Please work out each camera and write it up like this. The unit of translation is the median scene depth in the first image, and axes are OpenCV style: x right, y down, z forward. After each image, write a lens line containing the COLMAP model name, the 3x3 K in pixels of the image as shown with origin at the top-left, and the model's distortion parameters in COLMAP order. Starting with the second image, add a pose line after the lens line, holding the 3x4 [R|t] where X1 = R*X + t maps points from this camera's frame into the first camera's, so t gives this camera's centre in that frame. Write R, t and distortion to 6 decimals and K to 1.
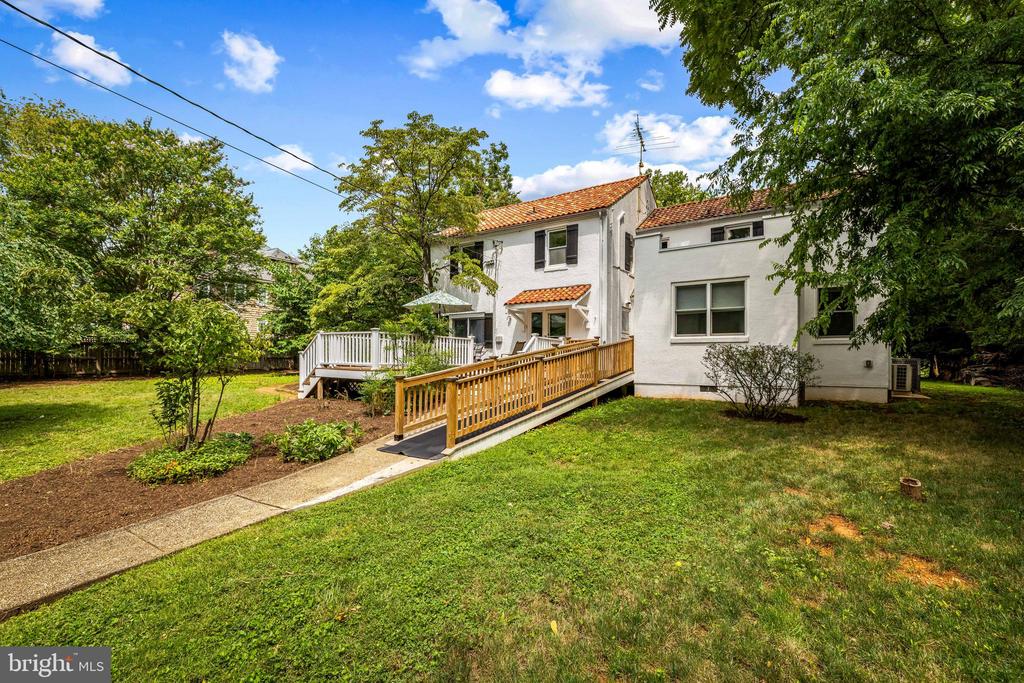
lens RADIAL K [[442.1, 0, 505.3], [0, 442.1, 346.3], [0, 0, 1]] dist [-0.018994, 0.000249]
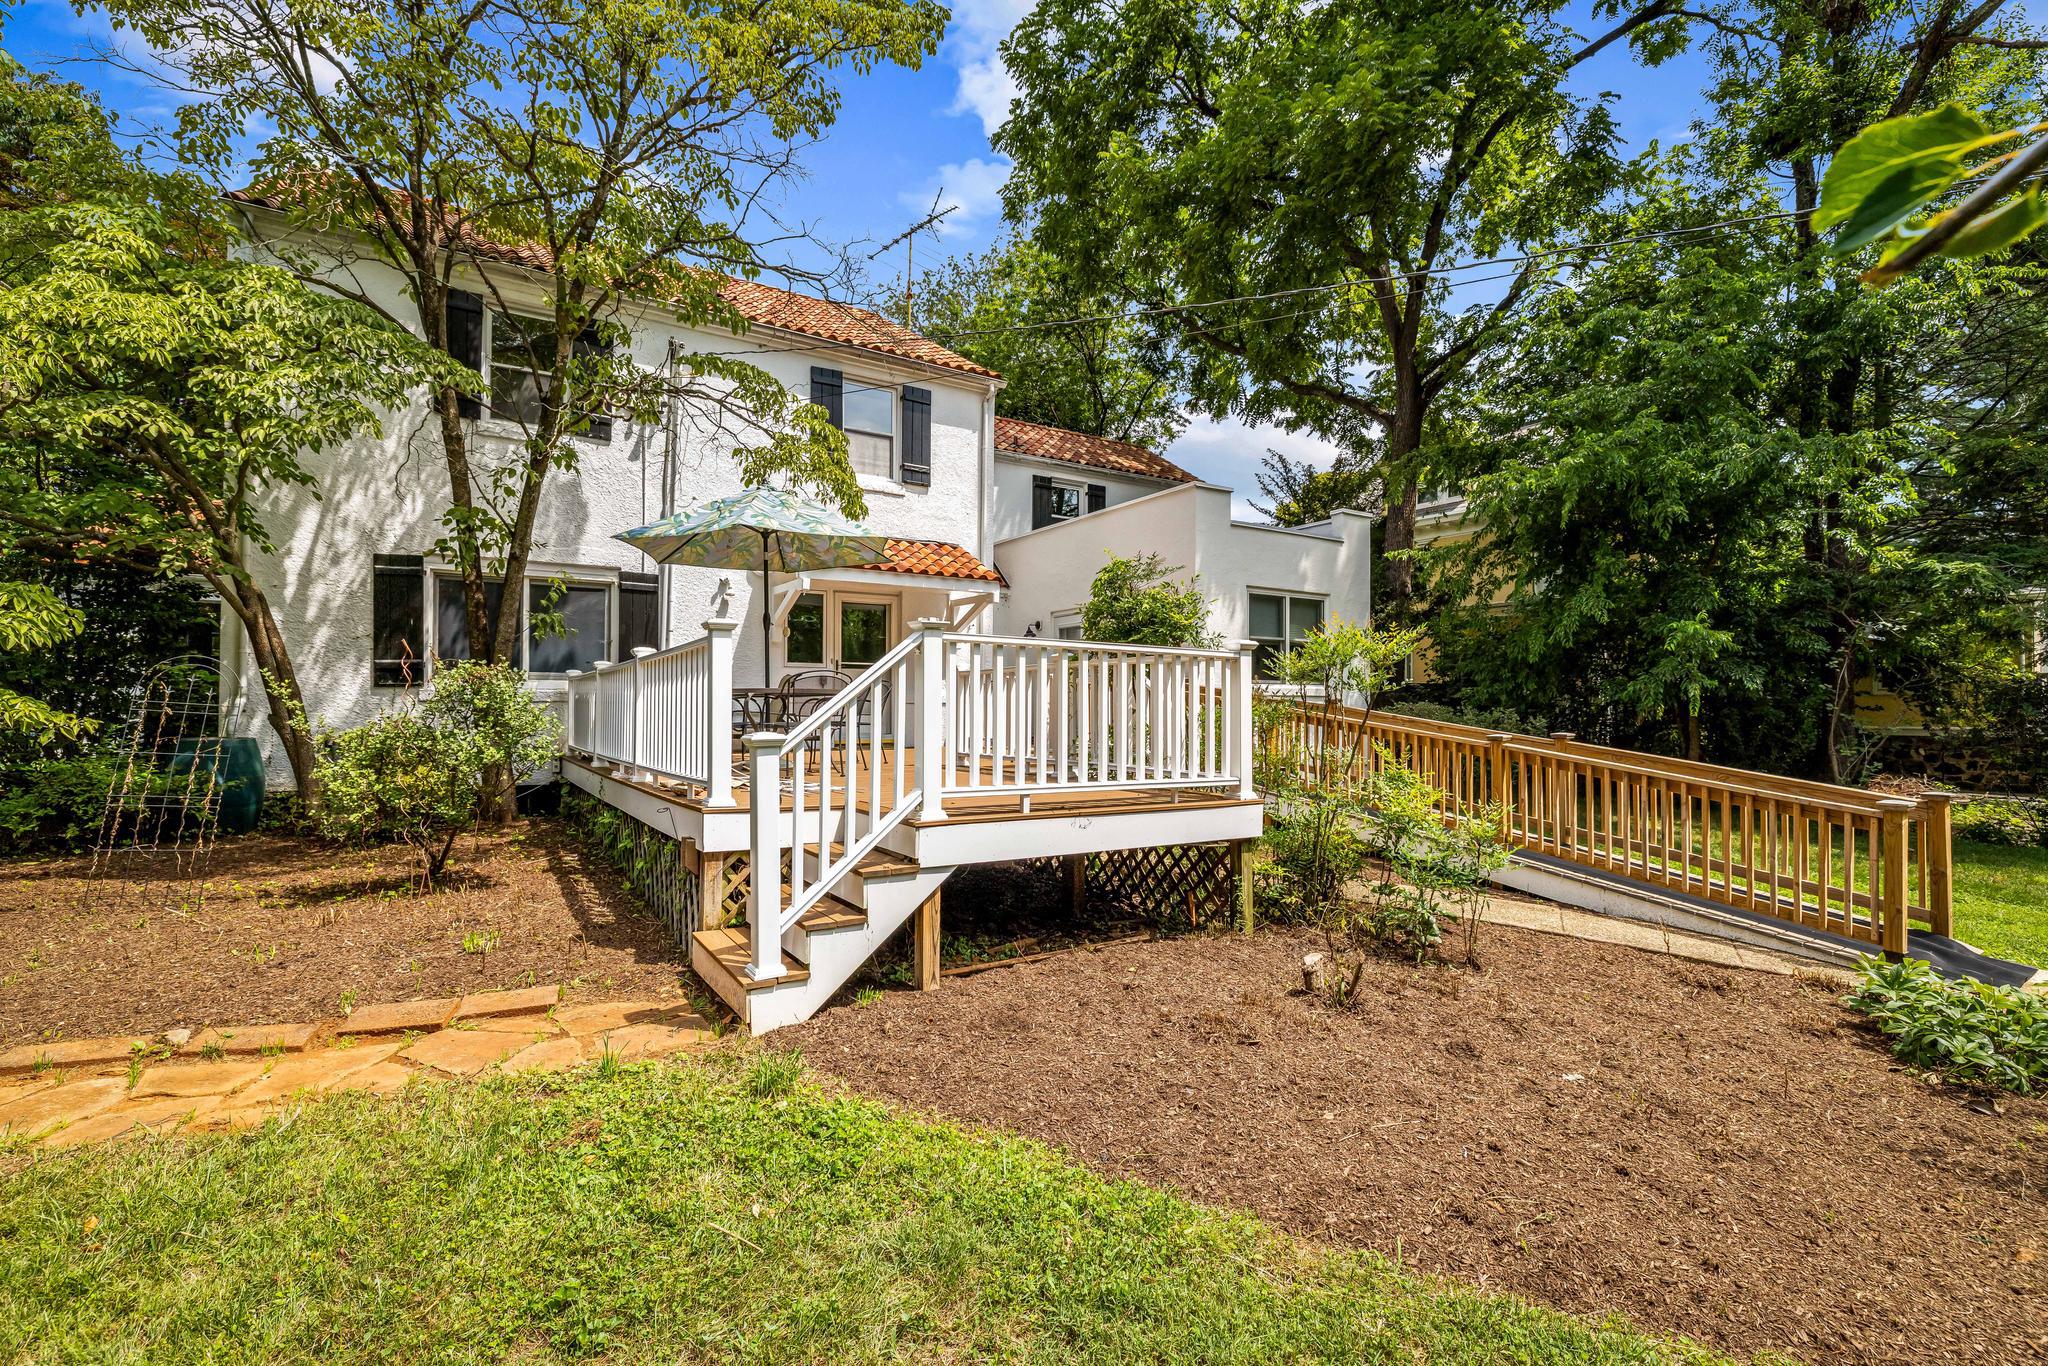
lens RADIAL K [[884.2, 0, 1010.7], [0, 884.2, 692.6], [0, 0, 1]] dist [-0.018994, 0.000249]
pose [[0.410932, 0.011726, 0.911591, -0.744395], [-0.031164, 0.999514, 0.001192, -0.005324], [-0.911133, -0.028898, 0.411097, 0.822850]]
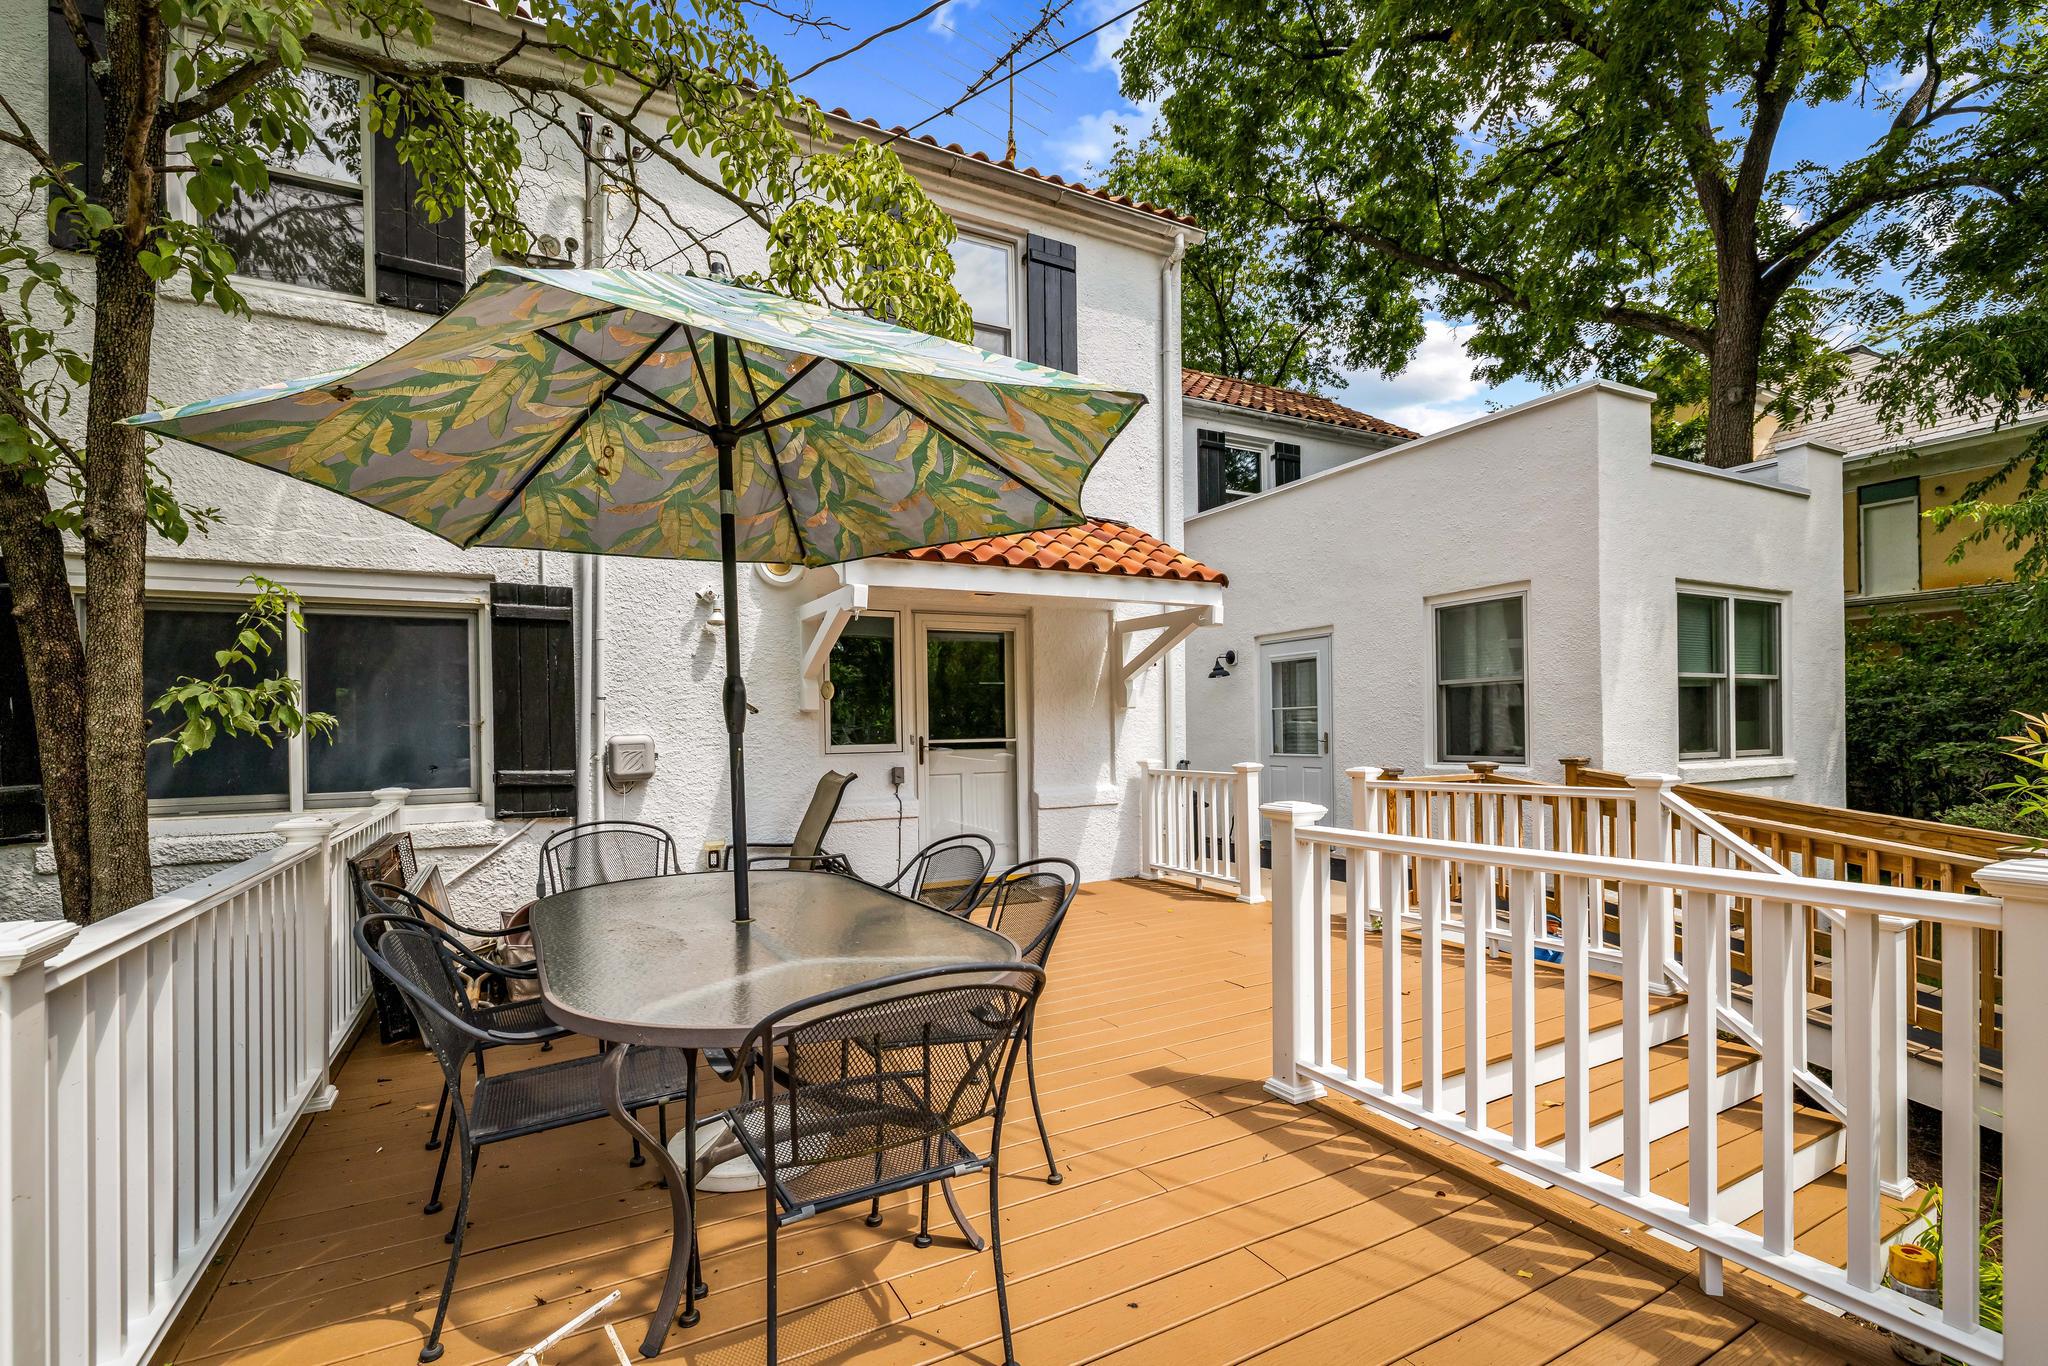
lens RADIAL K [[885.9, 0, 1012.6], [0, 885.9, 714.5], [0, 0, 1]] dist [0.000426, 0.000147]
pose [[0.472320, 0.000983, 0.881427, -0.354091], [-0.007828, 0.999965, 0.003079, -0.053013], [-0.881393, -0.008354, 0.472311, 1.117777]]
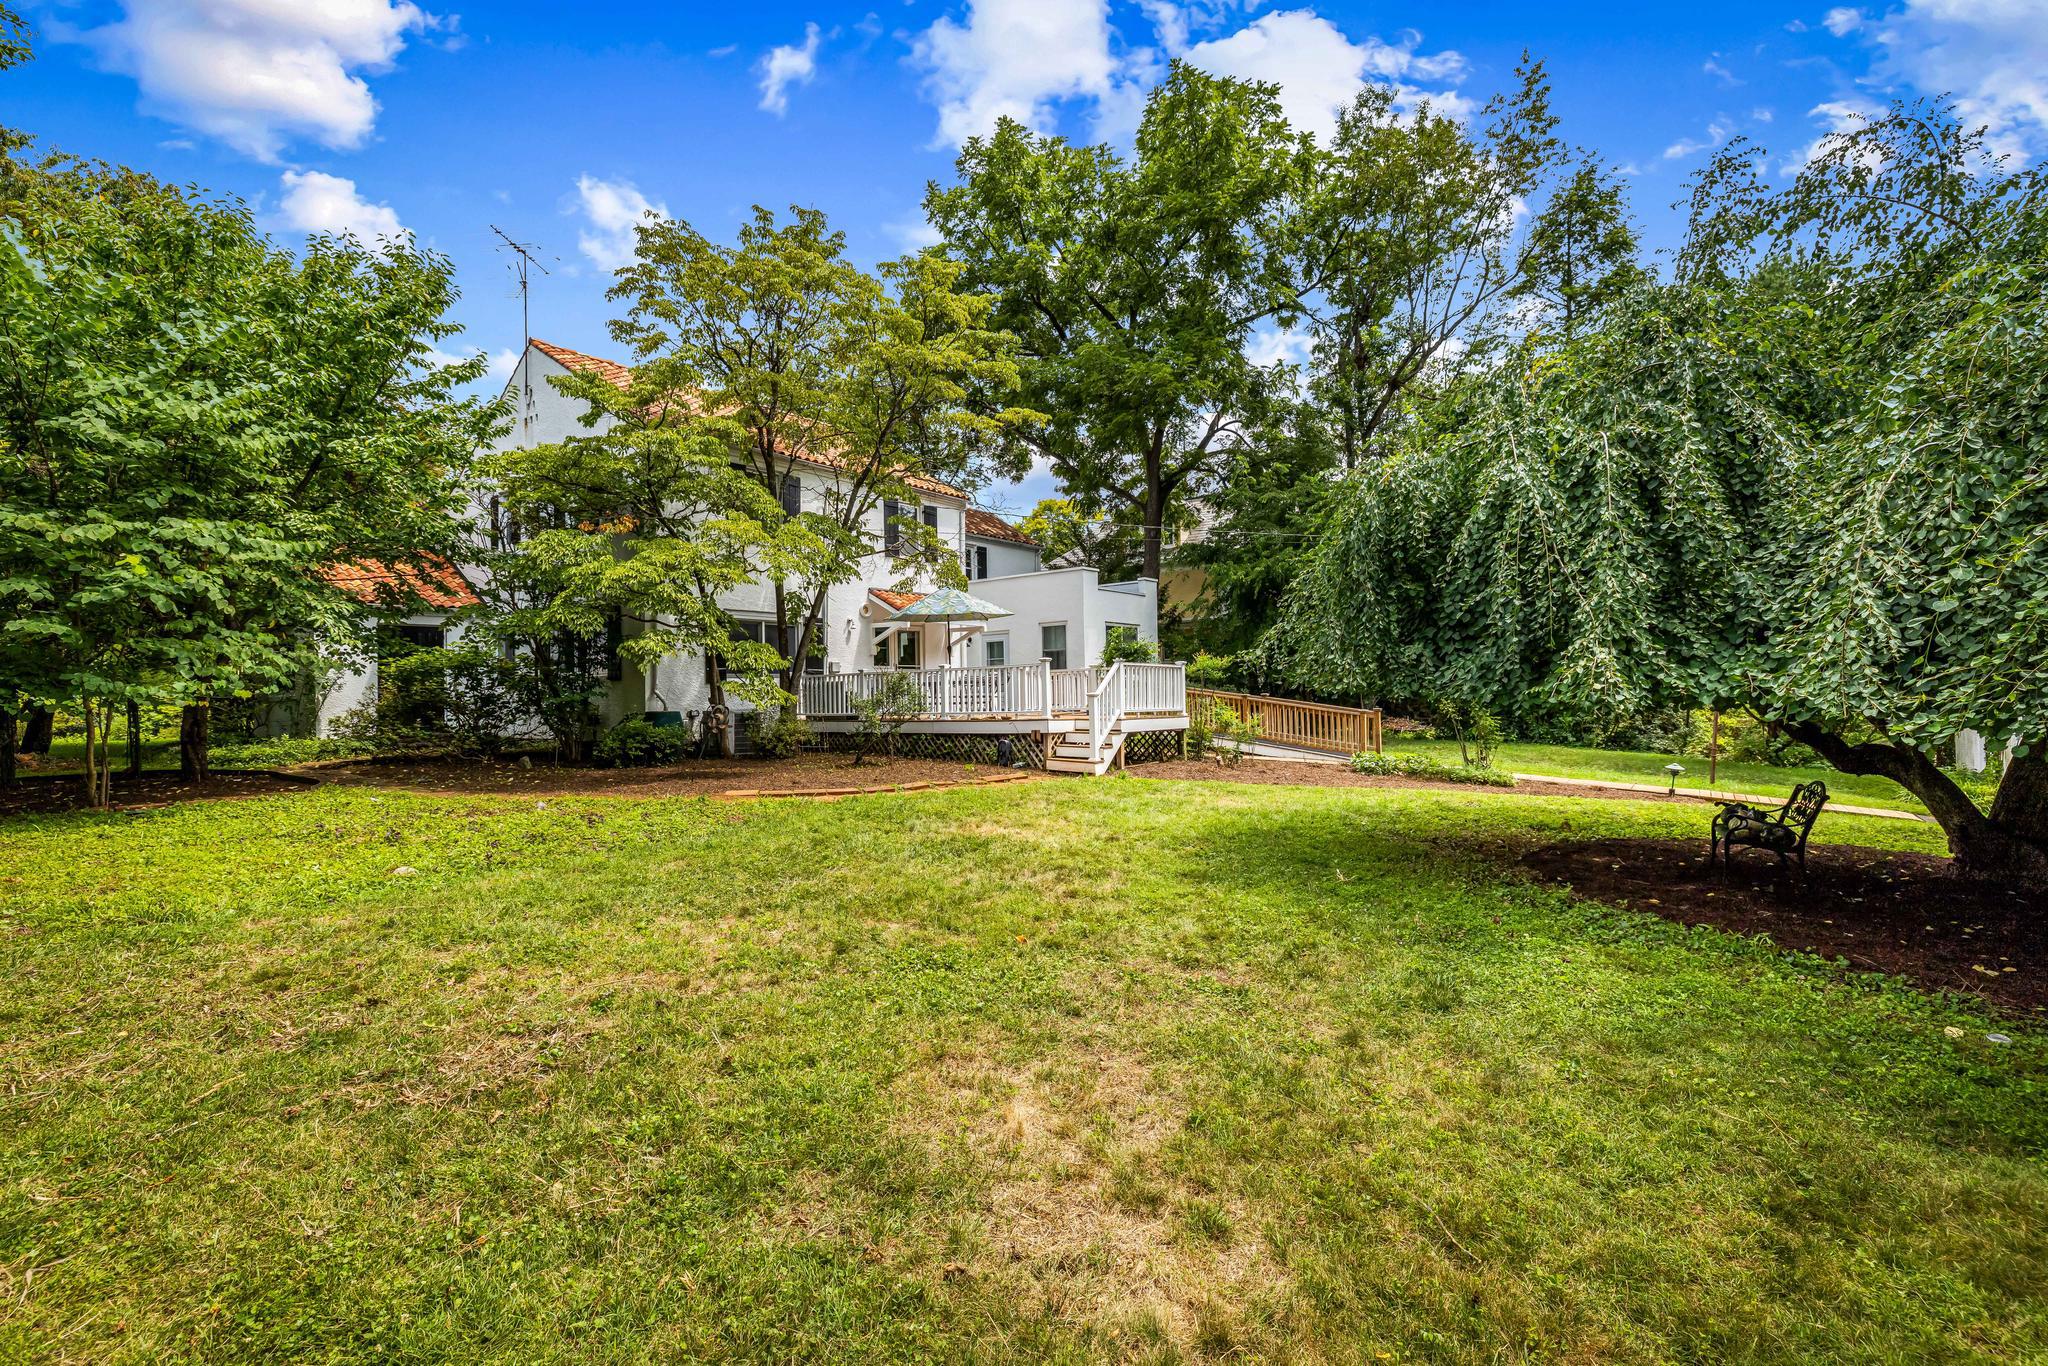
lens RADIAL K [[884.2, 0, 1010.7], [0, 884.2, 692.6], [0, 0, 1]] dist [-0.018994, 0.000249]
pose [[0.063385, -0.007366, 0.997962, -1.685917], [-0.018911, 0.999784, 0.008580, 0.005814], [-0.997810, -0.019416, 0.063232, 1.091073]]
